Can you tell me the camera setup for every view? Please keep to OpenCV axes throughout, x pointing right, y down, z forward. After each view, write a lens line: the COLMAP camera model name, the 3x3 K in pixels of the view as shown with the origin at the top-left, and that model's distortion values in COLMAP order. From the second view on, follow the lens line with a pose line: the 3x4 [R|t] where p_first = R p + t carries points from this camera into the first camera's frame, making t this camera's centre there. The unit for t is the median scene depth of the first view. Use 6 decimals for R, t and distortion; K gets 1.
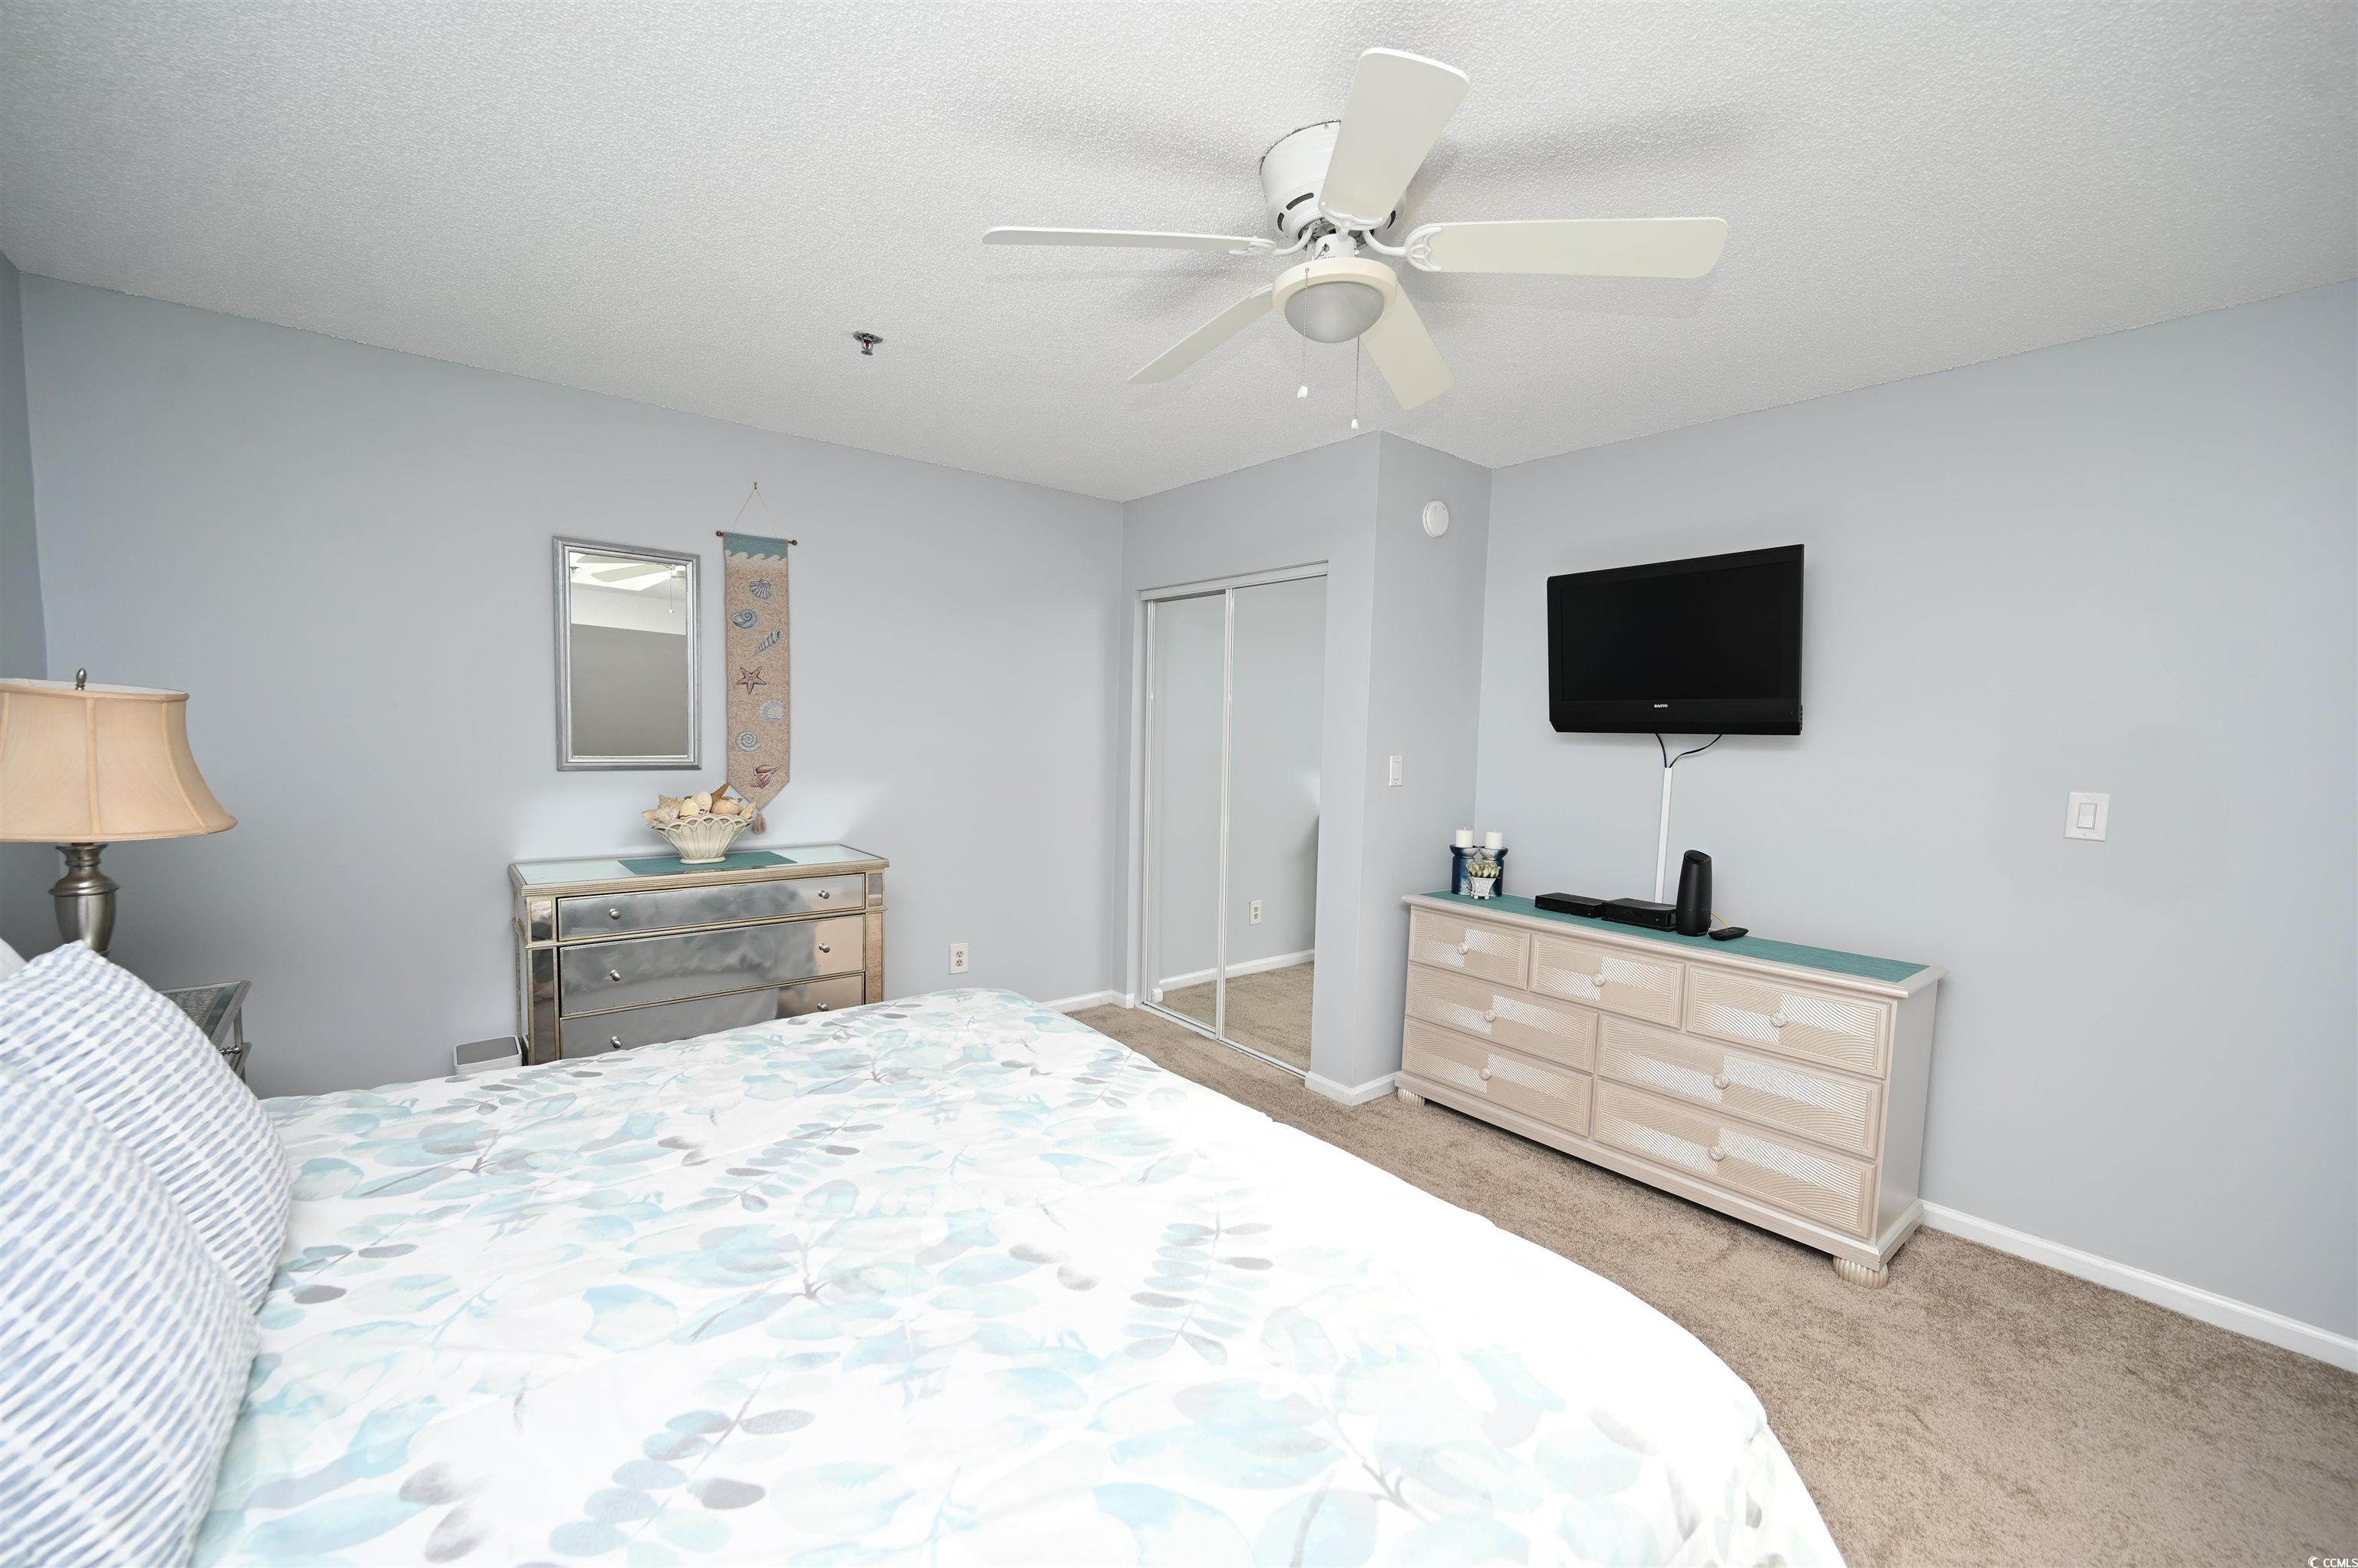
lens RADIAL K [[932.8, 0, 1184.8], [0, 932.8, 789.2], [0, 0, 1]] dist [0.000533, 0.000064]
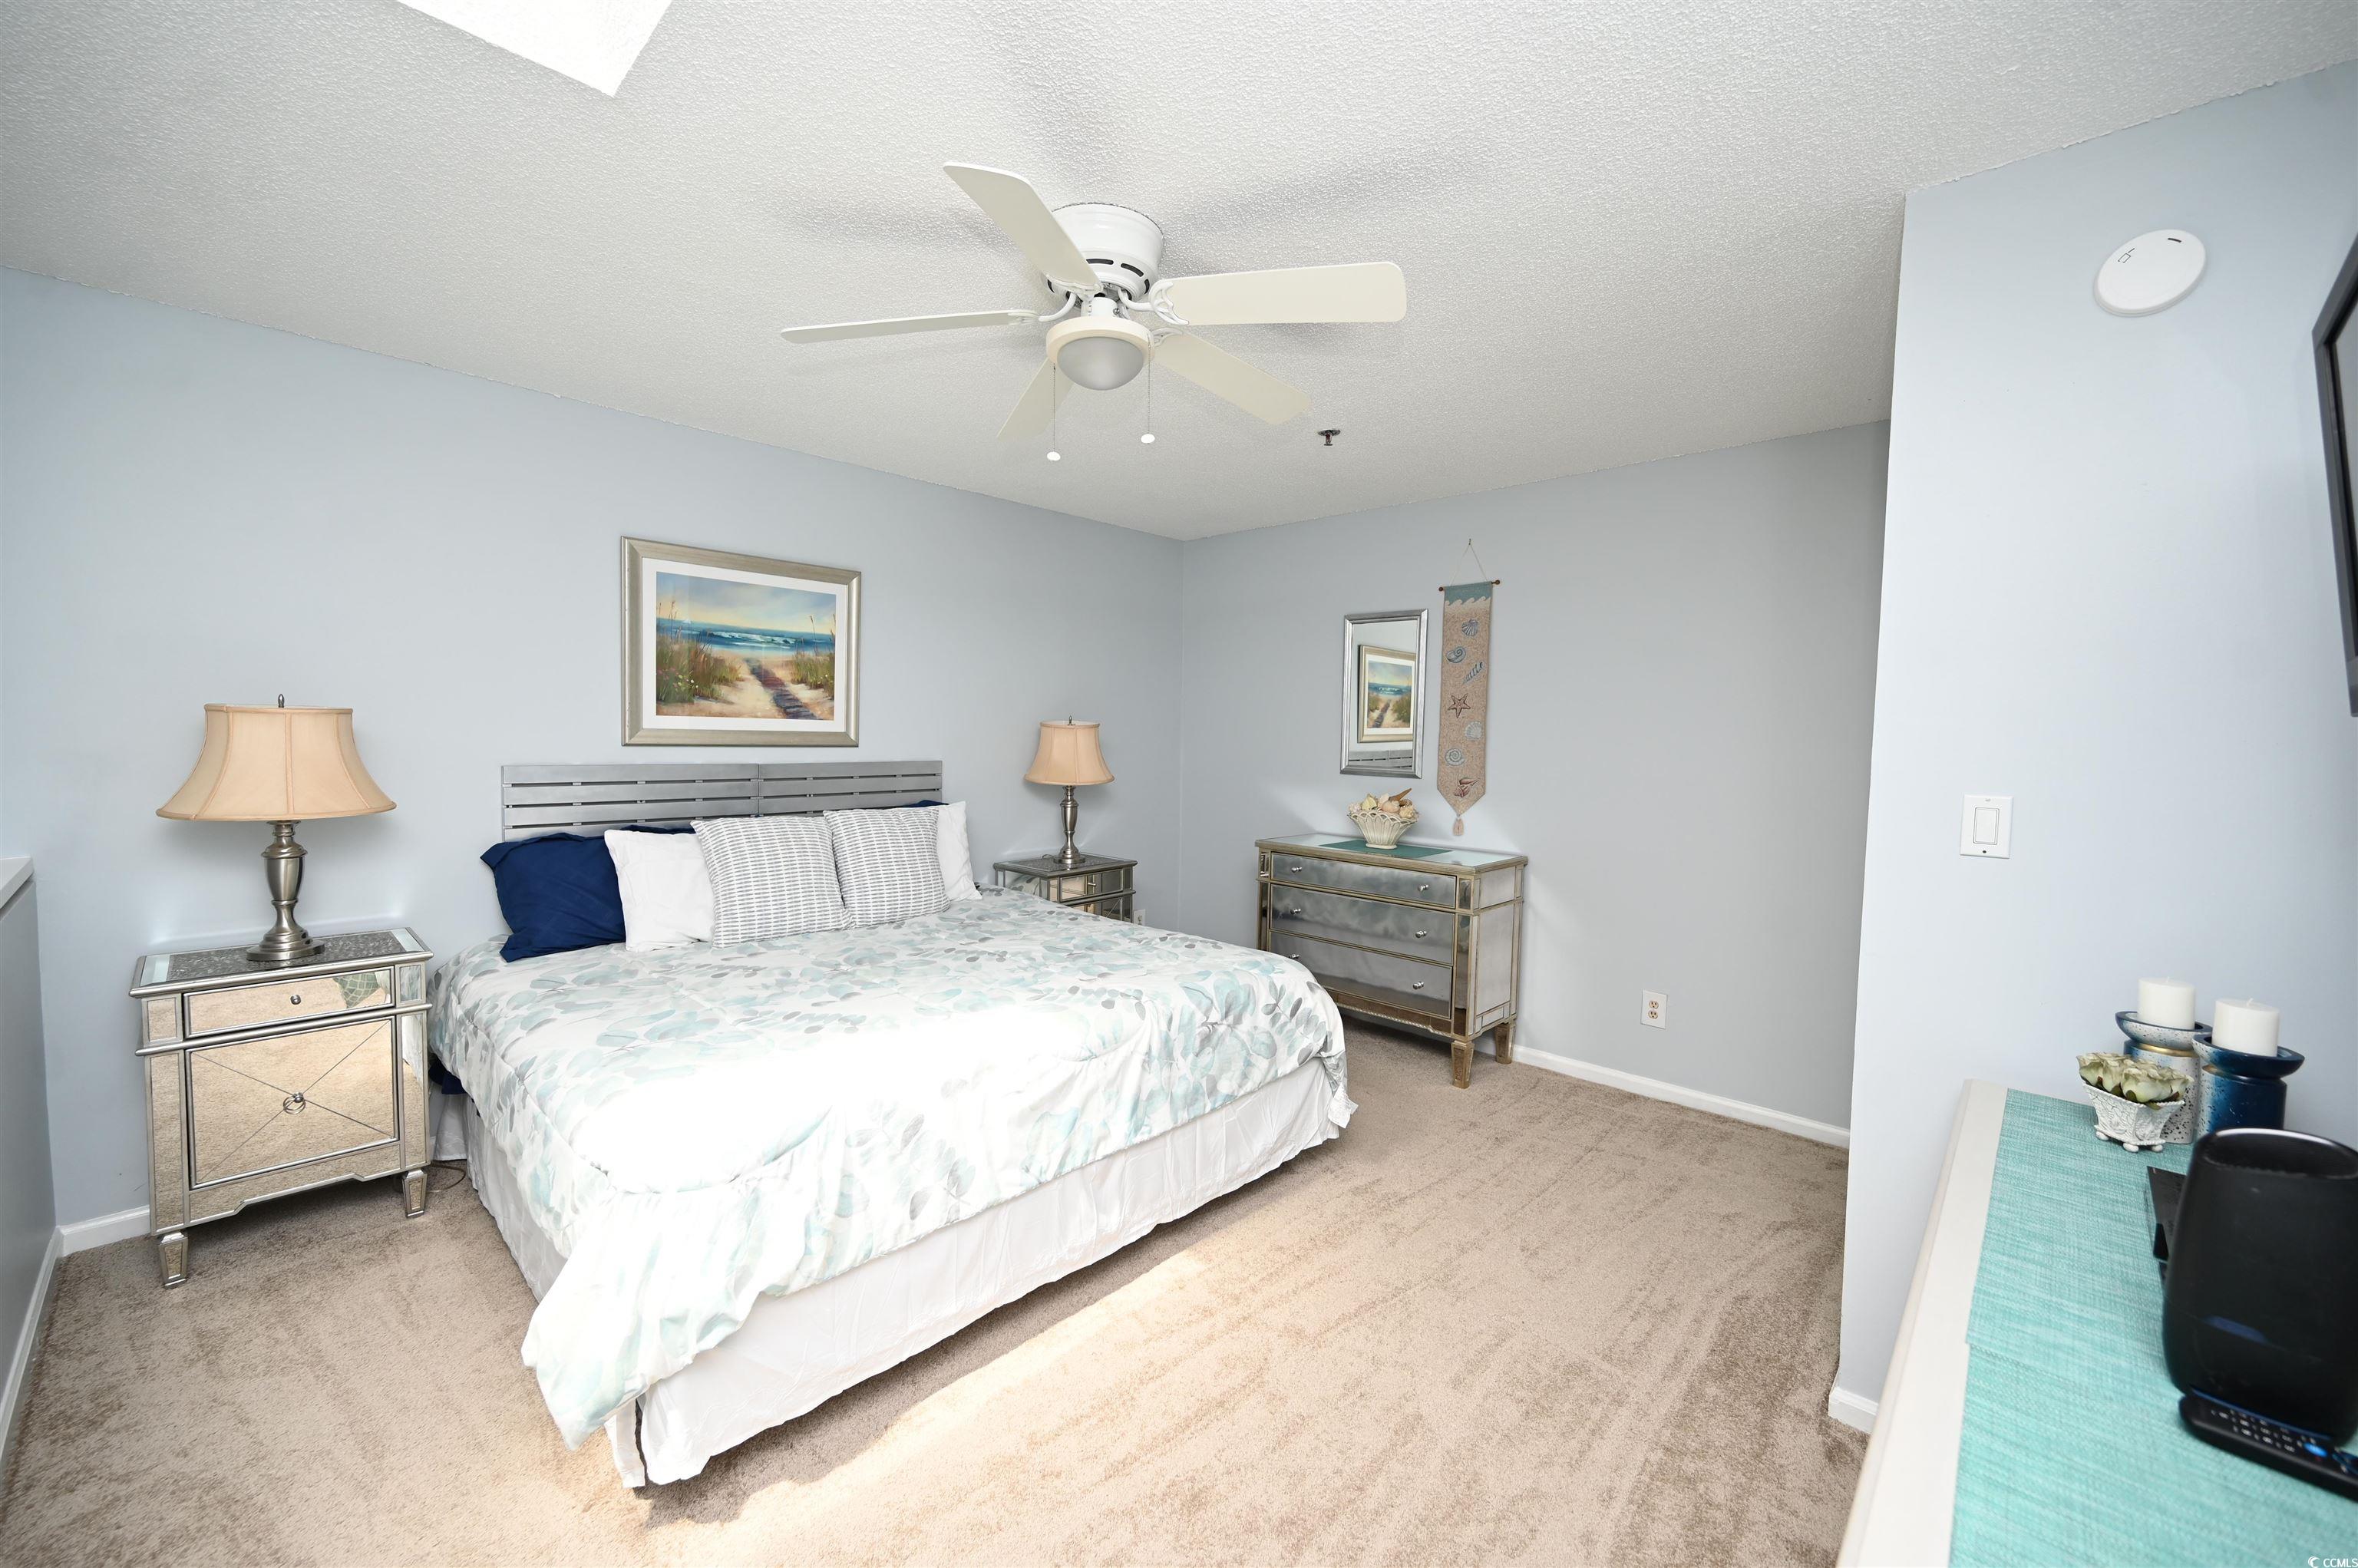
lens RADIAL K [[930.7, 0, 1177.9], [0, 930.7, 776.5], [0, 0, 1]] dist [-0.000835, -0.000261]
pose [[0.125931, 0.029941, -0.991587, 1.056904], [-0.083686, 0.996302, 0.019456, -0.032177], [0.988503, 0.080532, 0.127971, 0.796614]]
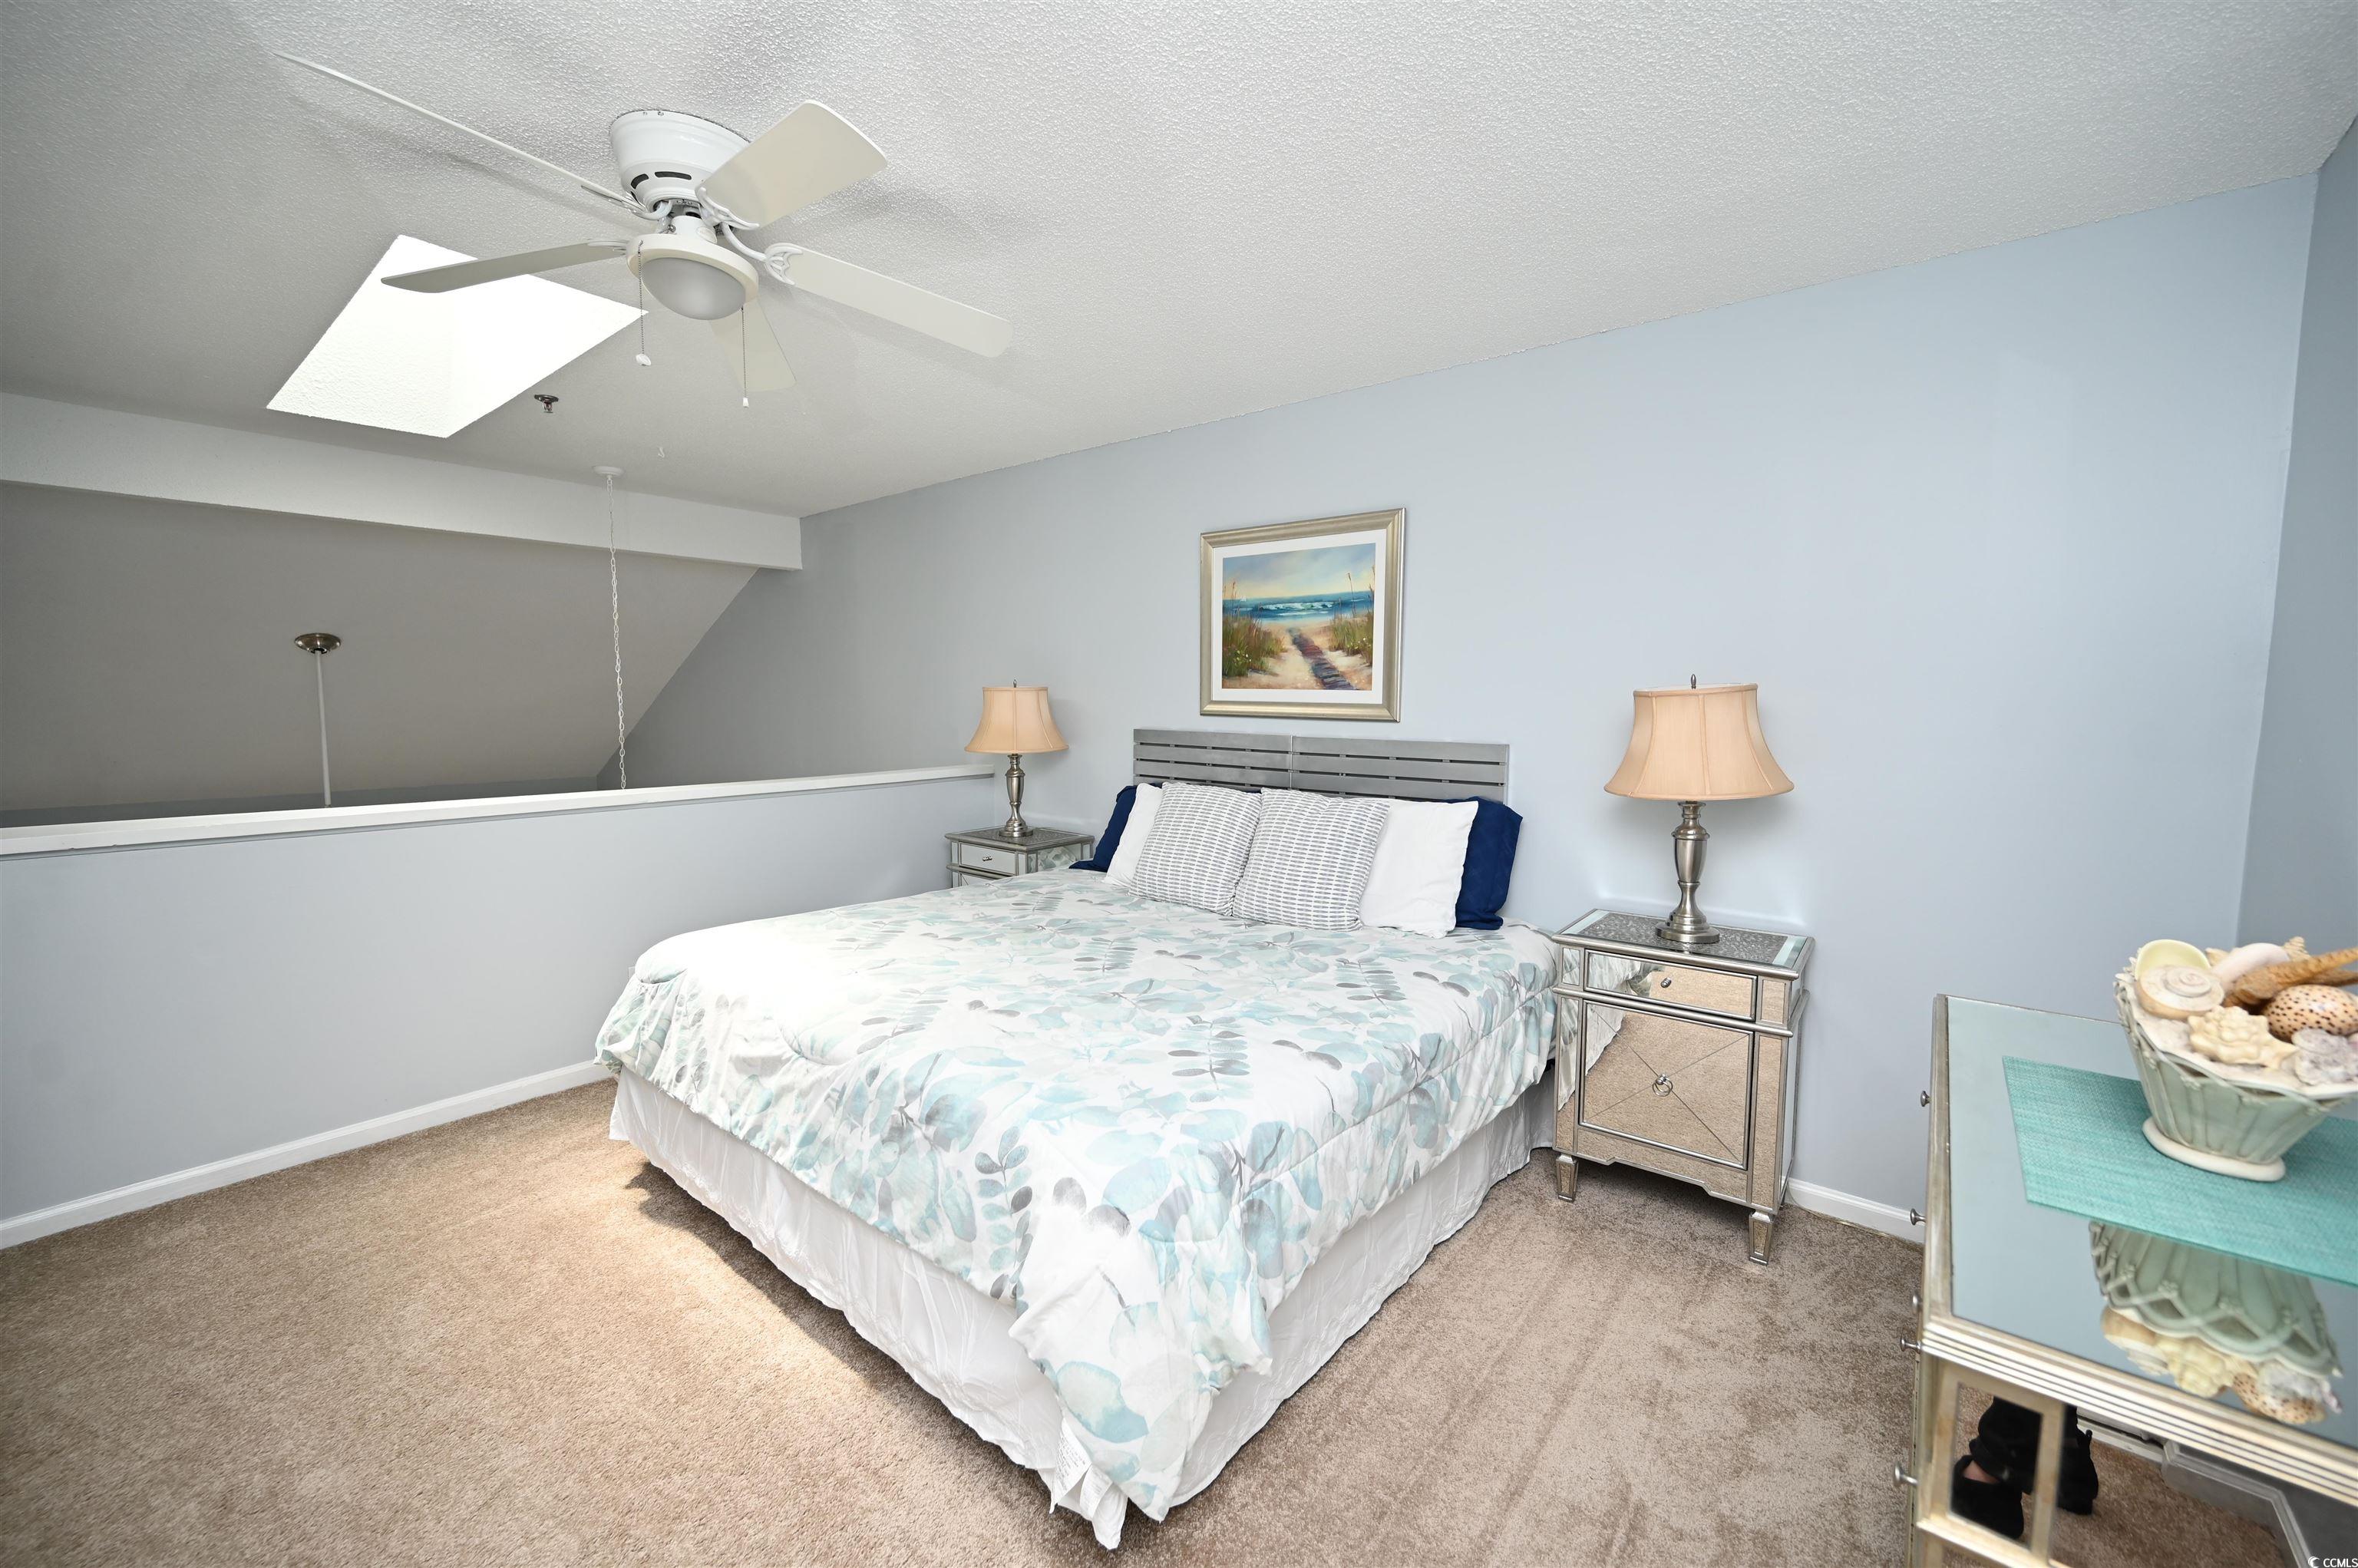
lens RADIAL K [[930.7, 0, 1177.9], [0, 930.7, 776.5], [0, 0, 1]] dist [-0.000835, -0.000261]
pose [[-0.979945, -0.014177, -0.198764, -0.139830], [-0.044921, 0.987507, 0.151038, -0.123796], [0.194140, 0.156938, -0.968339, 1.779409]]
